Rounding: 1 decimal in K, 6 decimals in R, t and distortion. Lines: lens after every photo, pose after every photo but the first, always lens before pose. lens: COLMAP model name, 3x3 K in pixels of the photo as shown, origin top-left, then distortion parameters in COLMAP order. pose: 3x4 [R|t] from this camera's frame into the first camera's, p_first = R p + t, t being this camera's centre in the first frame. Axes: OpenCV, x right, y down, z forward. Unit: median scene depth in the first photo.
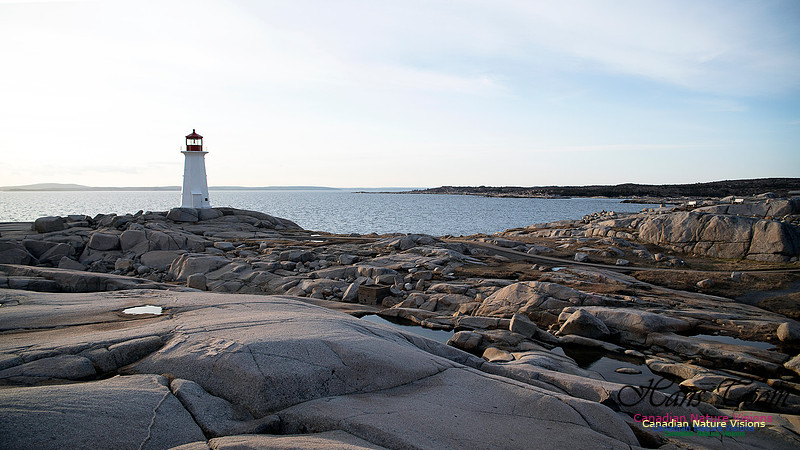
lens RADIAL K [[548.5, 0, 374.4], [0, 548.5, 226.1], [0, 0, 1]] dist [-0.086197, 0.073390]
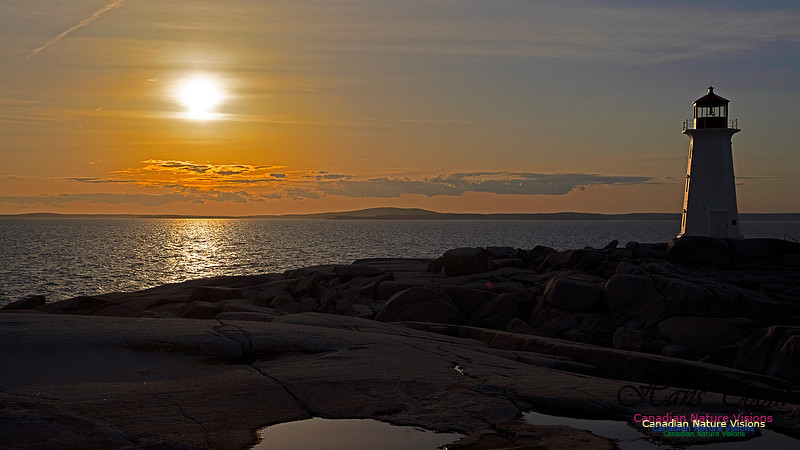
lens RADIAL K [[964.0, 0, 416.5], [0, 964.0, 226.9], [0, 0, 1]] dist [0.054859, 0.000000]
pose [[0.866147, 0.007084, -0.499740, -0.137189], [-0.035370, 0.998261, -0.047151, 0.011049], [0.498537, 0.058515, 0.864891, 0.075919]]
